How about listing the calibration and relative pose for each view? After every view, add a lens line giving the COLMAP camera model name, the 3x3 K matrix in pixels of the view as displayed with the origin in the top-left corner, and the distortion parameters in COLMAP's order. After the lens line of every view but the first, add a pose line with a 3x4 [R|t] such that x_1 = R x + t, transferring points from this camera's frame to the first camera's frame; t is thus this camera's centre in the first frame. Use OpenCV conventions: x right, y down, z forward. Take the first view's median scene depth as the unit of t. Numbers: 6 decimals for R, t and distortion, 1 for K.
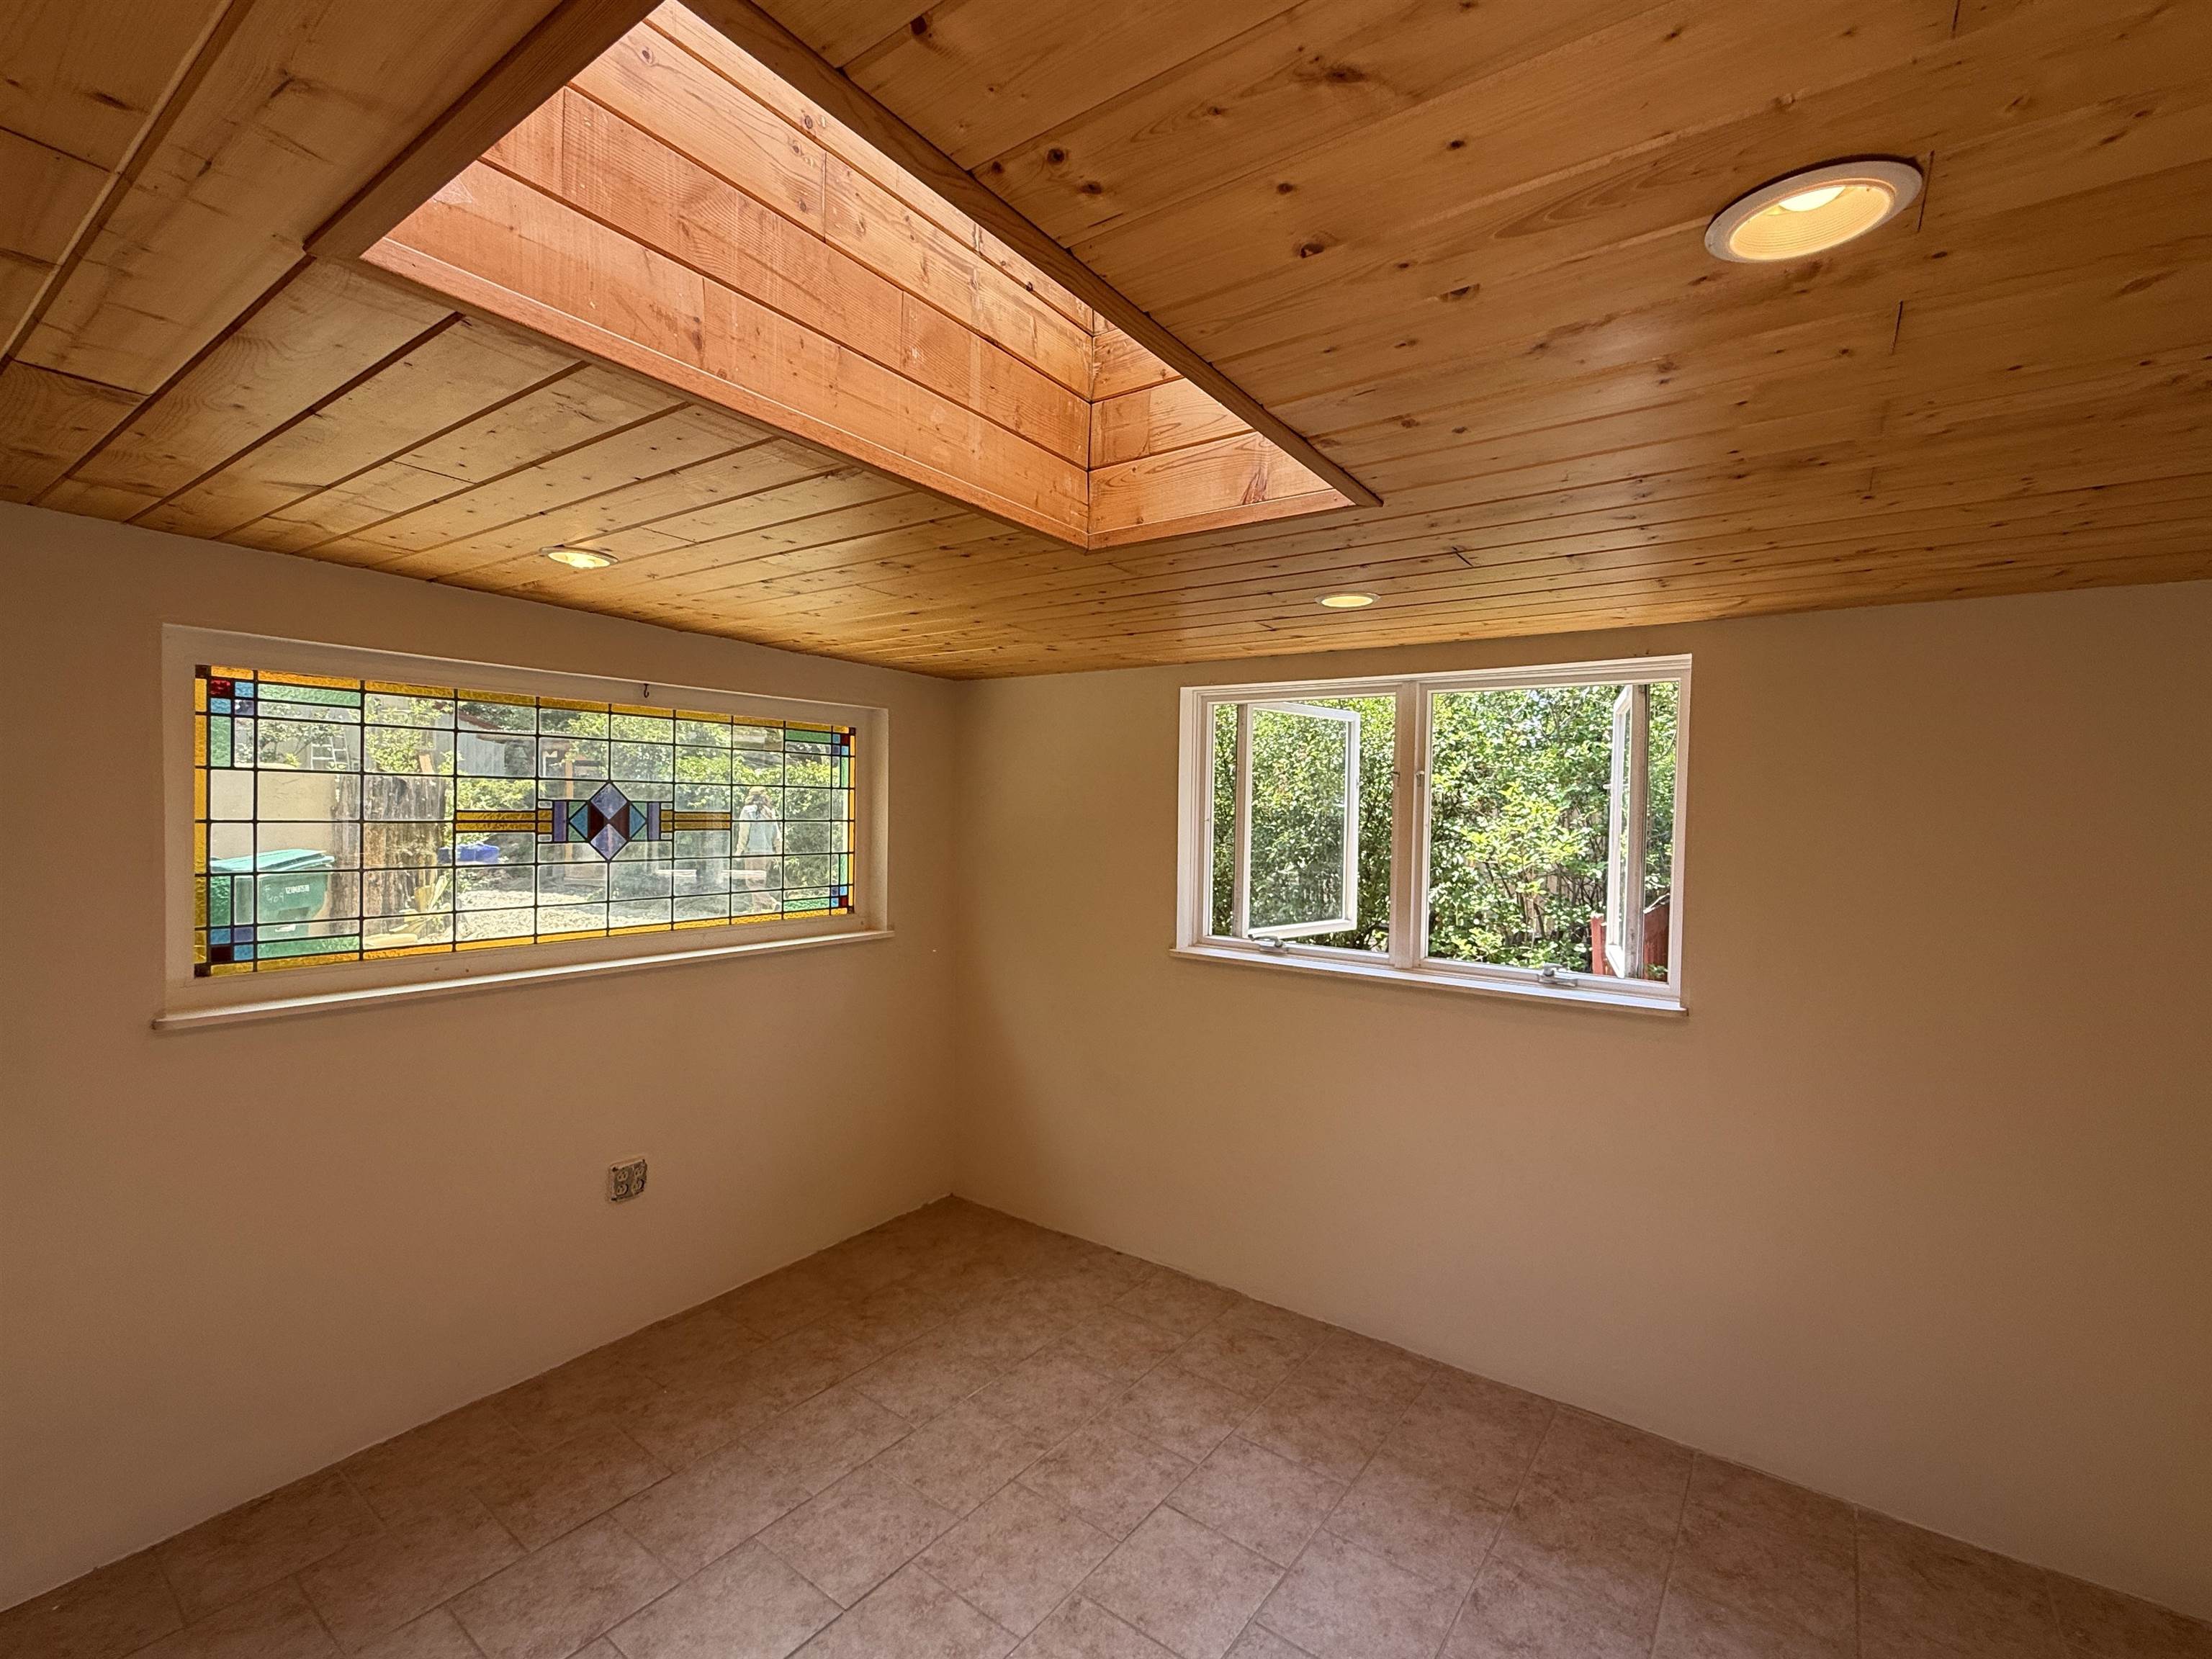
lens RADIAL K [[978.5, 0, 1108.6], [0, 978.5, 833.9], [0, 0, 1]] dist [-0.002075, -0.000001]
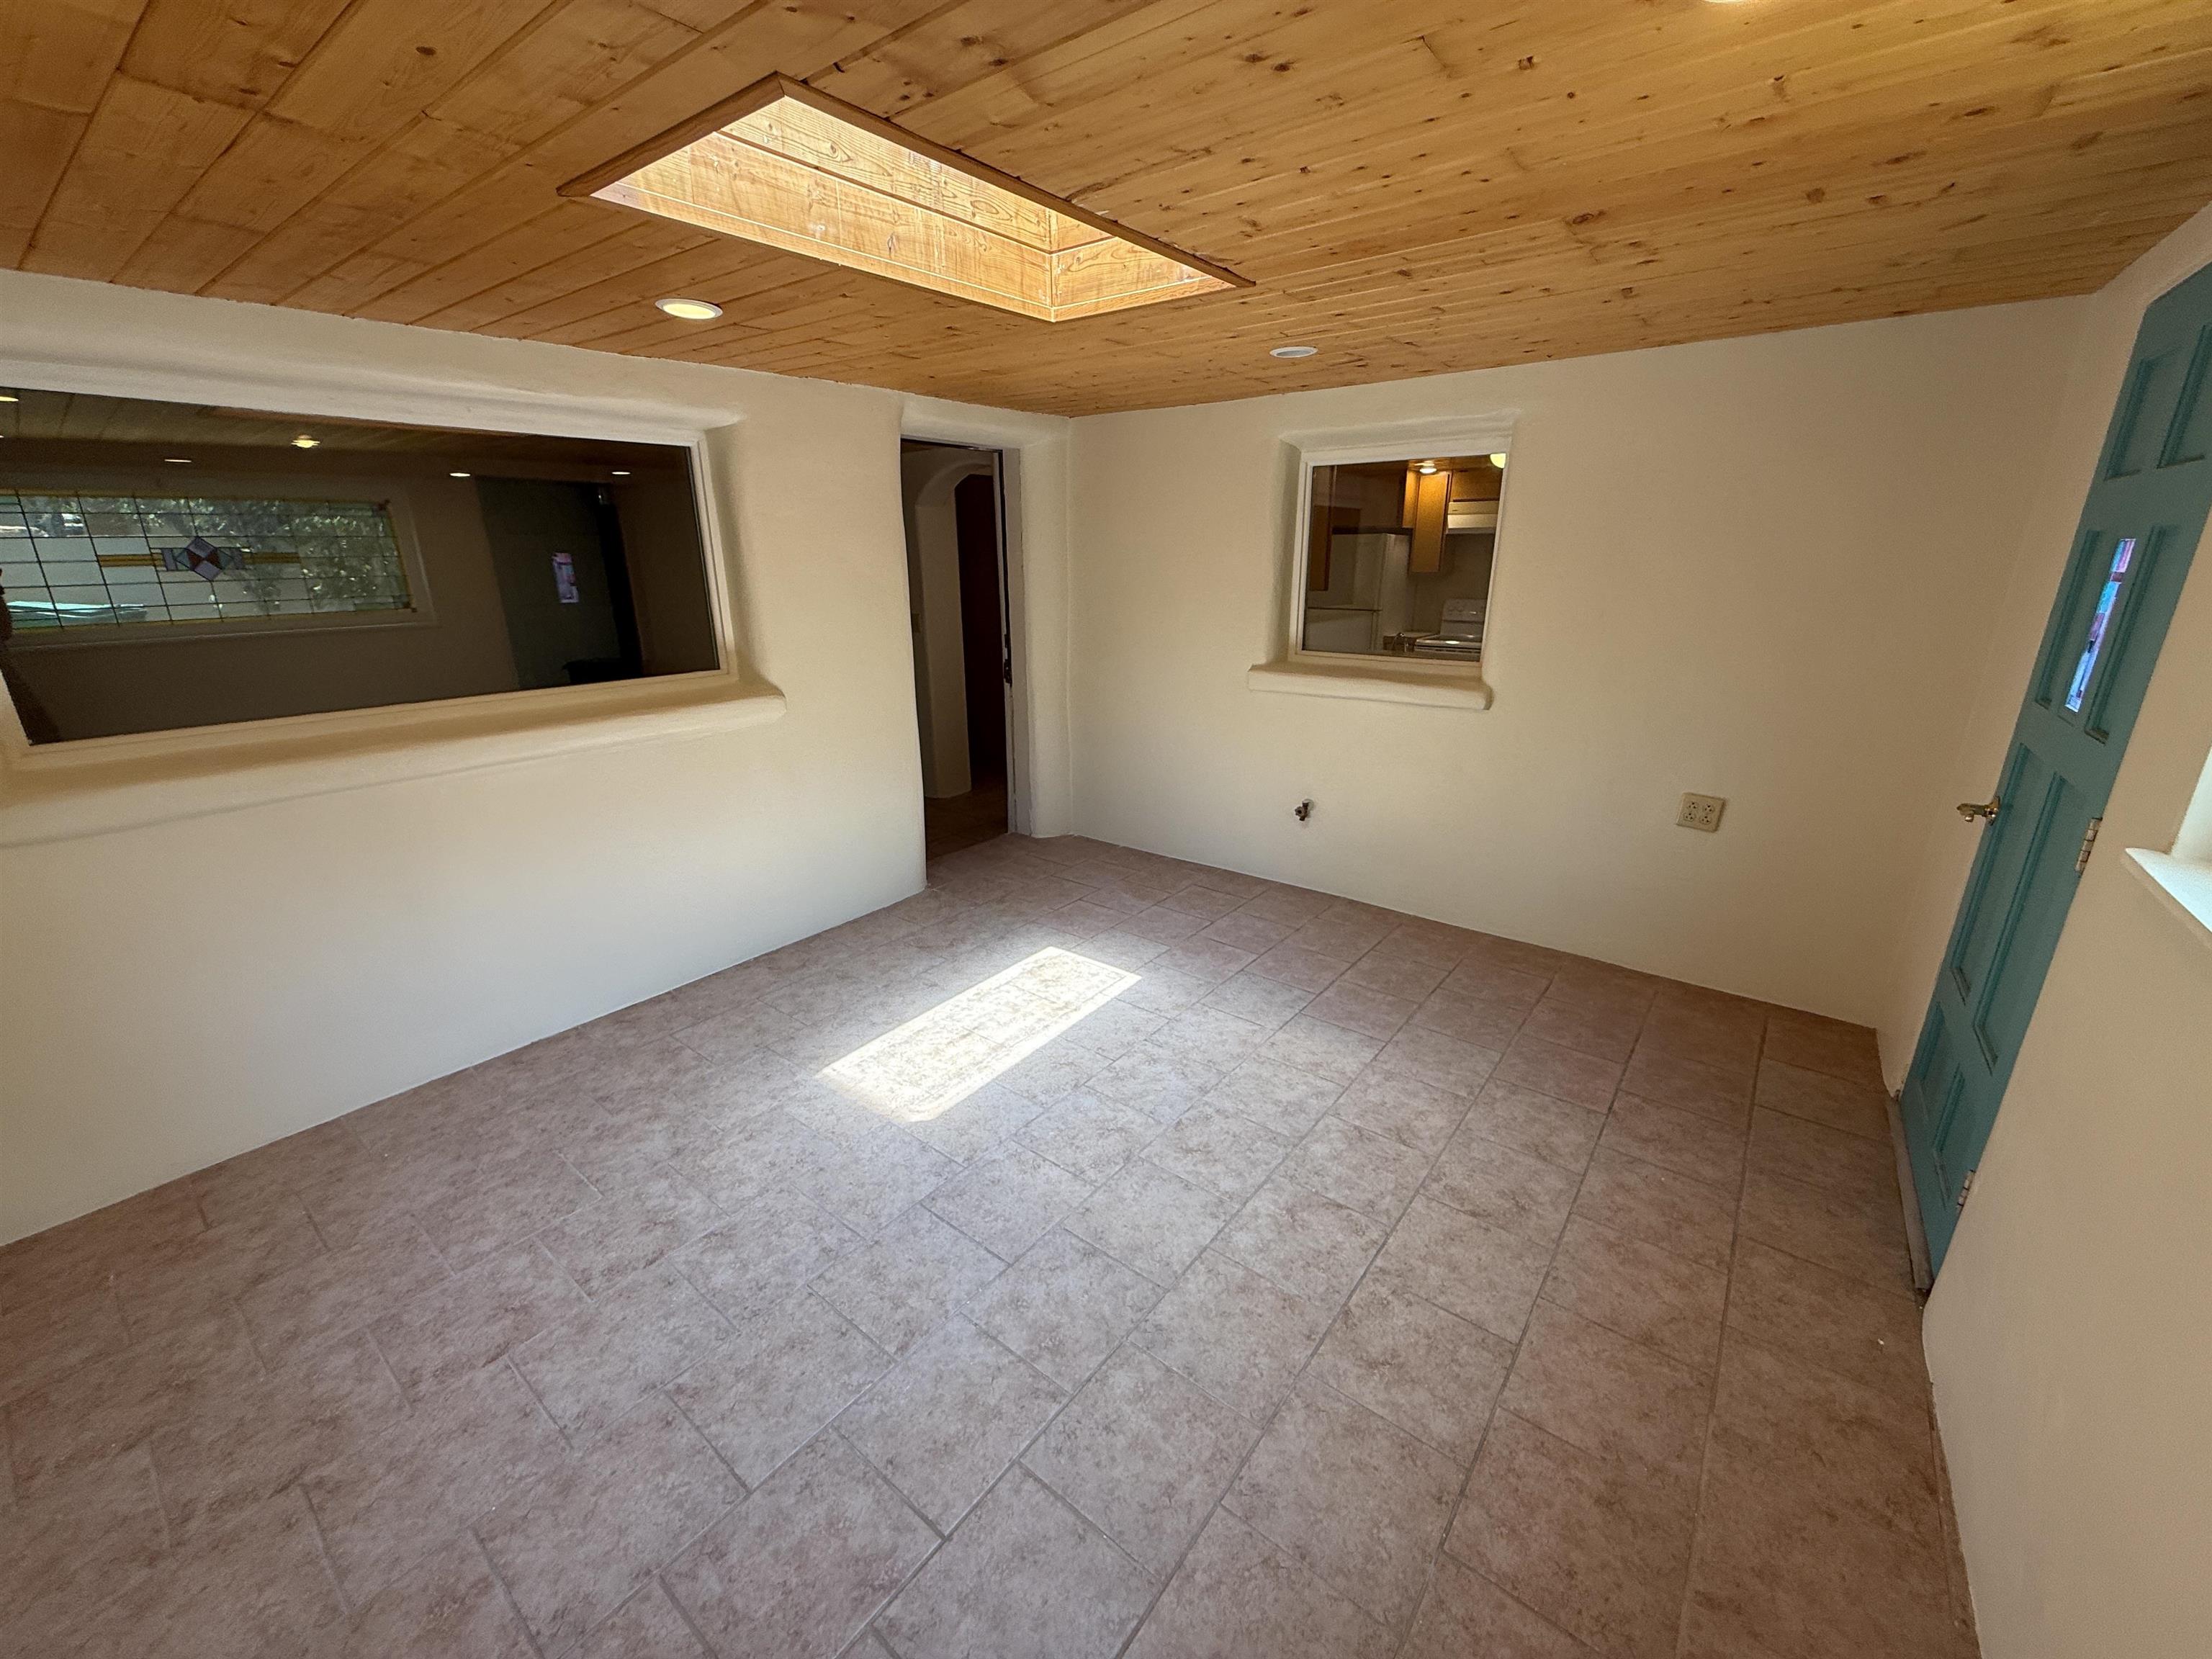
lens RADIAL K [[886.6, 0, 1106.2], [0, 886.6, 834.9], [0, 0, 1]] dist [0.000500, 0.000018]
pose [[-0.999613, -0.019203, 0.020148, -0.211307], [-0.011411, 0.942987, 0.332633, -0.018272], [-0.025387, 0.332275, -0.942841, 1.402336]]
